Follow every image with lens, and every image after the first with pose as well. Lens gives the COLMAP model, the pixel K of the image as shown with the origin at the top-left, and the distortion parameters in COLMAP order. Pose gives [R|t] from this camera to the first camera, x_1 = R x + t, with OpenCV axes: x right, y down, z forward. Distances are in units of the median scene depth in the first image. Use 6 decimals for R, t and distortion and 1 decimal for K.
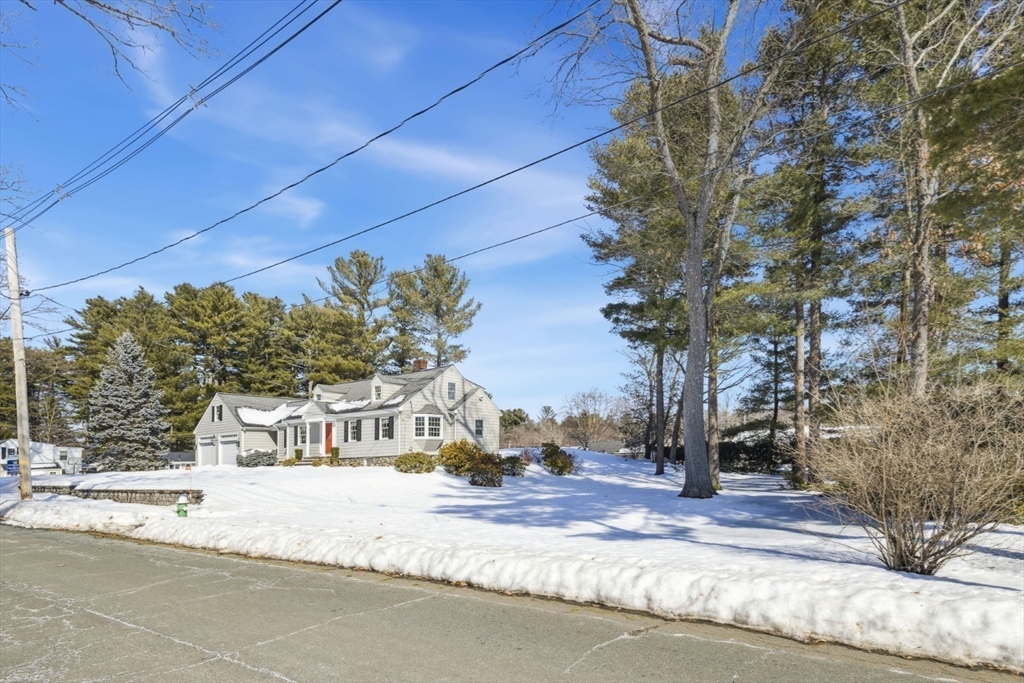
lens RADIAL K [[488.7, 0, 575.3], [0, 488.7, 340.4], [0, 0, 1]] dist [0.004132, 0.000591]
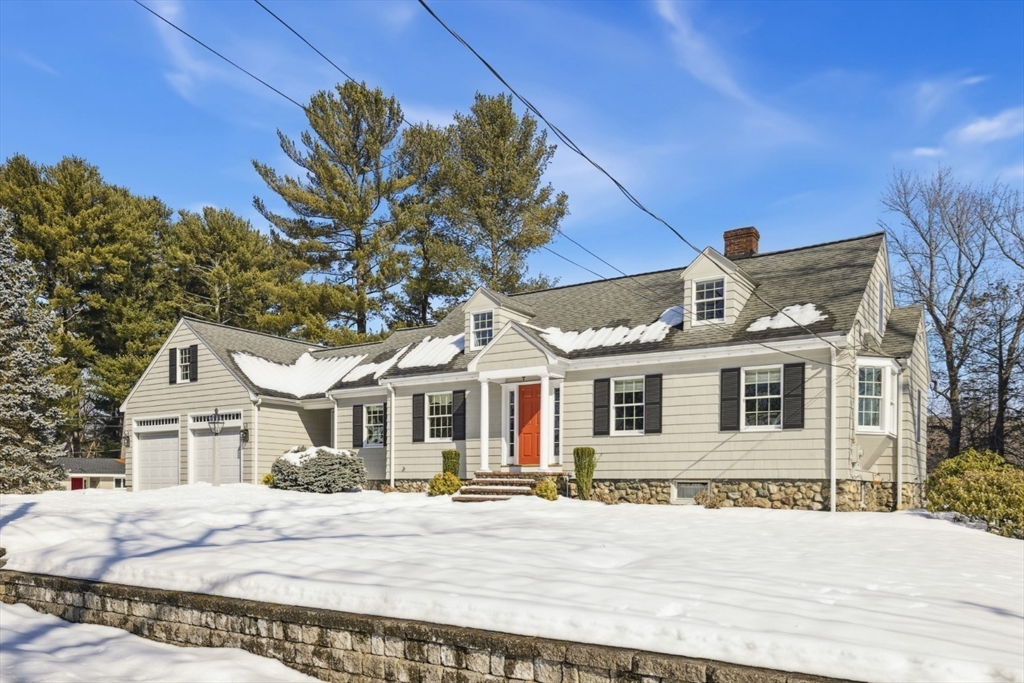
lens RADIAL K [[763.2, 0, 512.0], [0, 763.2, 341.5], [0, 0, 1]] dist [0.004834, 0.005267]
pose [[0.997982, 0.026281, -0.057795, -0.321858], [-0.023594, 0.998630, 0.046706, 0.072172], [0.058944, -0.045248, 0.997235, 0.276807]]
